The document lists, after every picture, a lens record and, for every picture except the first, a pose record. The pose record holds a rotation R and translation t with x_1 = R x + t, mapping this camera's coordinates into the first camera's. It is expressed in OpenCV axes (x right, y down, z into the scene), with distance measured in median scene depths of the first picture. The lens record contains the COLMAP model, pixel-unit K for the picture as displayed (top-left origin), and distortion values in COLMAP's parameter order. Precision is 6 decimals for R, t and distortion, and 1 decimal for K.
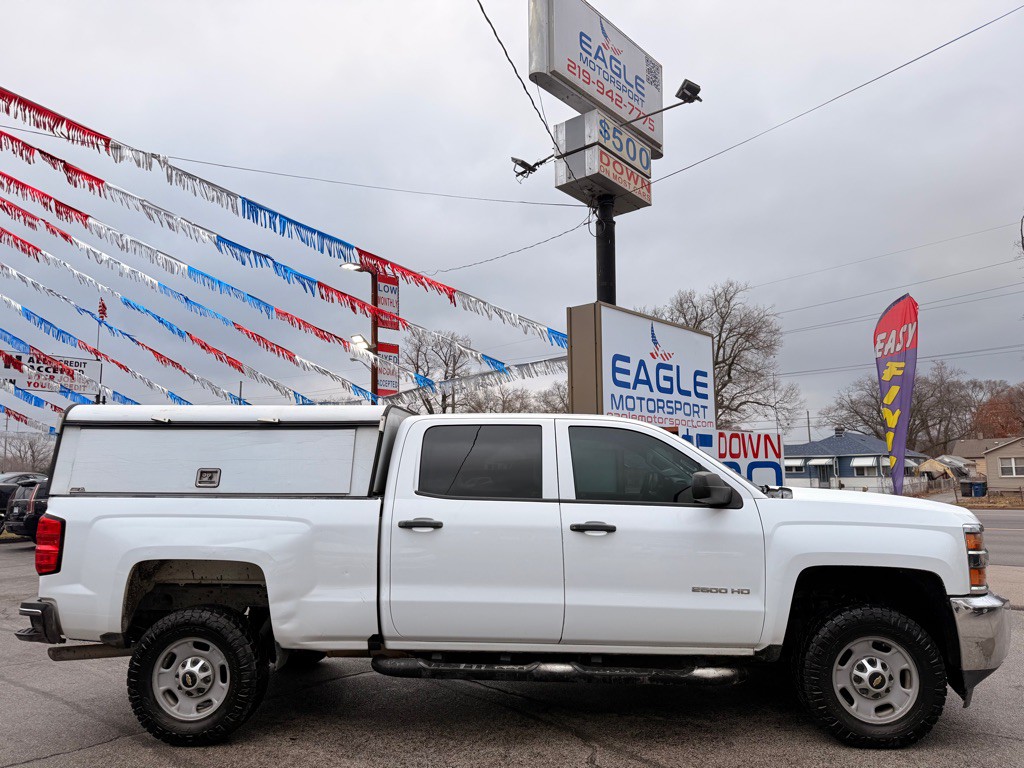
lens RADIAL K [[708.5, 0, 511.8], [0, 708.5, 386.0], [0, 0, 1]] dist [0.175345, -0.275547]
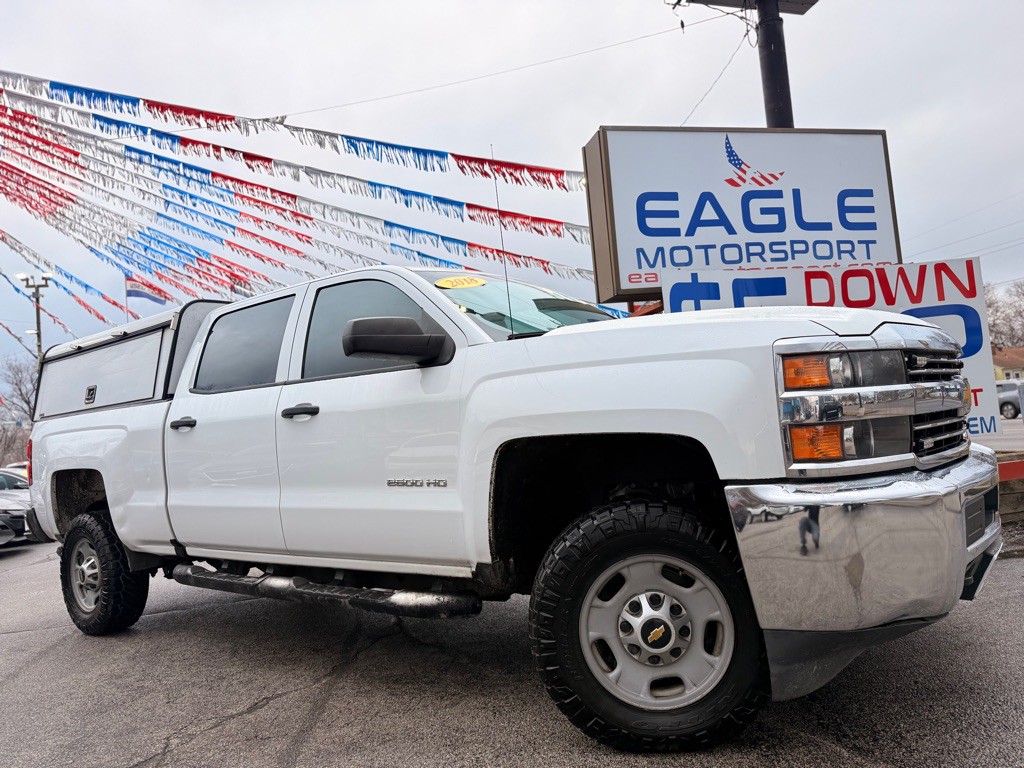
lens RADIAL K [[724.8, 0, 512.0], [0, 724.8, 384.0], [0, 0, 1]] dist [0.035815, -0.053782]
pose [[0.818403, -0.102040, -0.565512, 0.437300], [0.148616, 0.988211, 0.036763, 0.102186], [0.555094, -0.114131, 0.823920, 0.285922]]
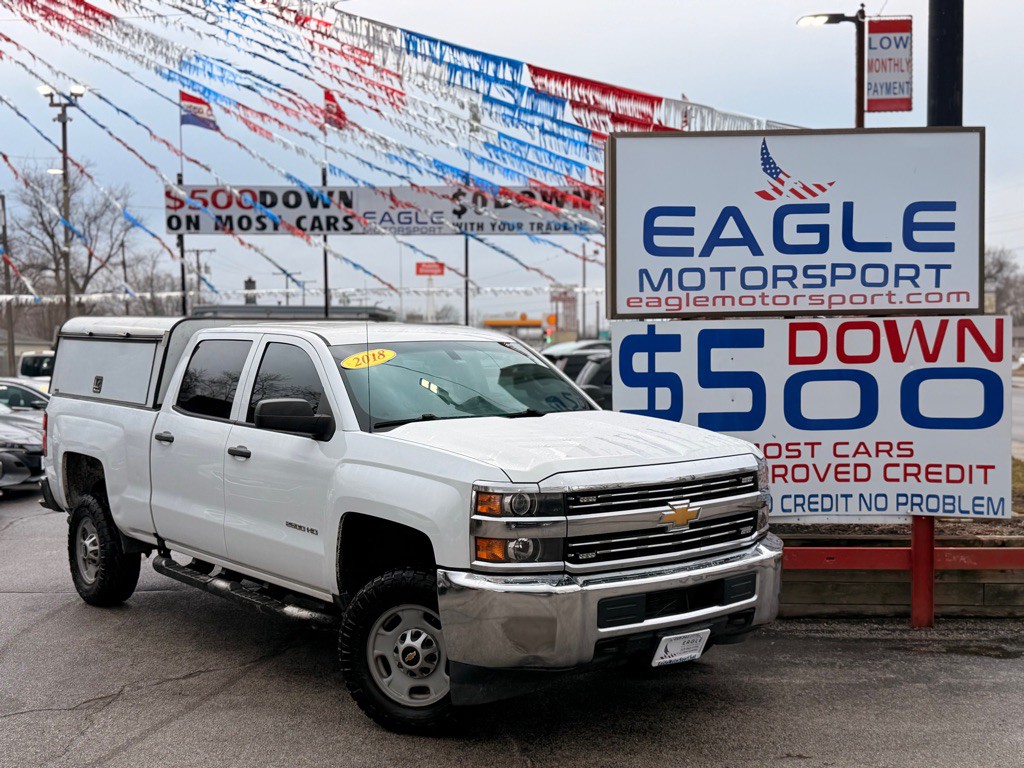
lens RADIAL K [[1262.6, 0, 516.0], [0, 1262.6, 380.0], [0, 0, 1]] dist [0.206602, -0.452924]
pose [[0.662900, 0.030144, -0.748101, 0.952481], [0.090269, 0.988683, 0.119826, -0.039204], [0.743246, -0.146963, 0.652677, 0.106178]]
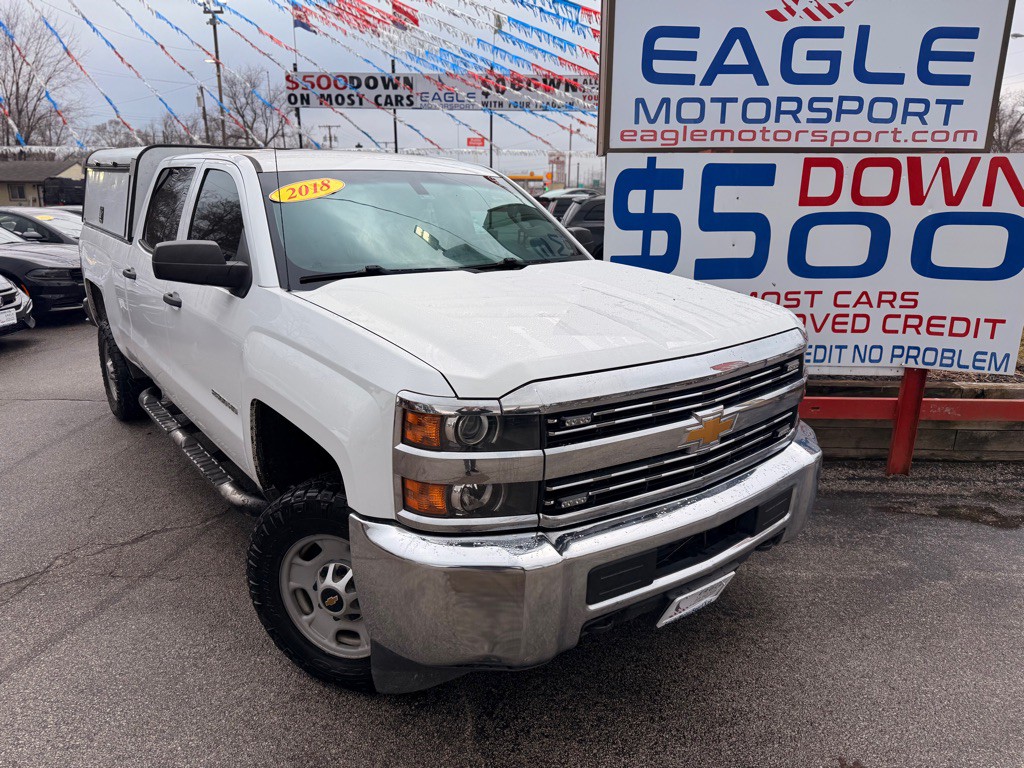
lens RADIAL K [[729.1, 0, 517.6], [0, 729.1, 387.4], [0, 0, 1]] dist [0.007767, -0.012160]
pose [[0.652103, 0.216302, -0.726619, 0.590747], [0.075898, 0.934995, 0.346446, 0.018391], [0.754322, -0.281067, 0.593296, 0.452211]]
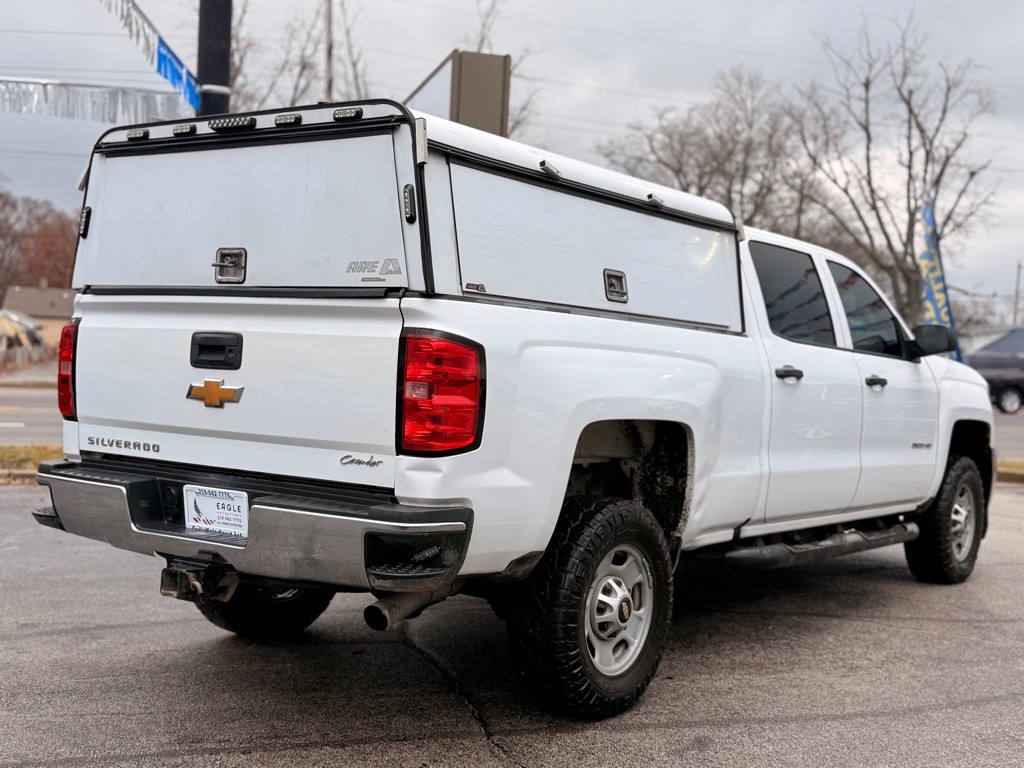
lens RADIAL K [[1262.6, 0, 516.0], [0, 1262.6, 380.0], [0, 0, 1]] dist [0.206602, -0.452924]
pose [[0.538395, 0.018628, 0.842487, -0.828492], [-0.146967, 0.986510, 0.072107, 0.087003], [-0.829778, -0.162639, 0.533869, 0.314065]]
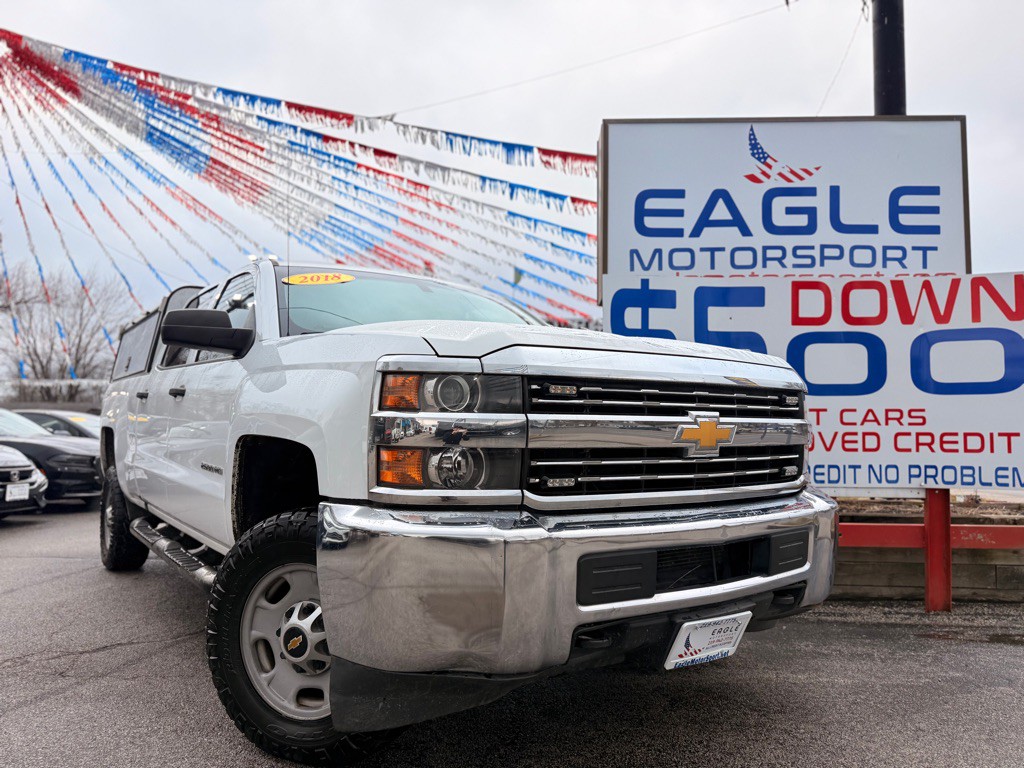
lens RADIAL K [[729.1, 0, 517.6], [0, 729.1, 387.4], [0, 0, 1]] dist [0.007767, -0.012160]
pose [[0.631718, -0.035010, -0.774407, 0.603903], [0.078774, 0.996708, 0.019199, 0.121713], [0.771185, -0.073131, 0.632396, 0.448624]]
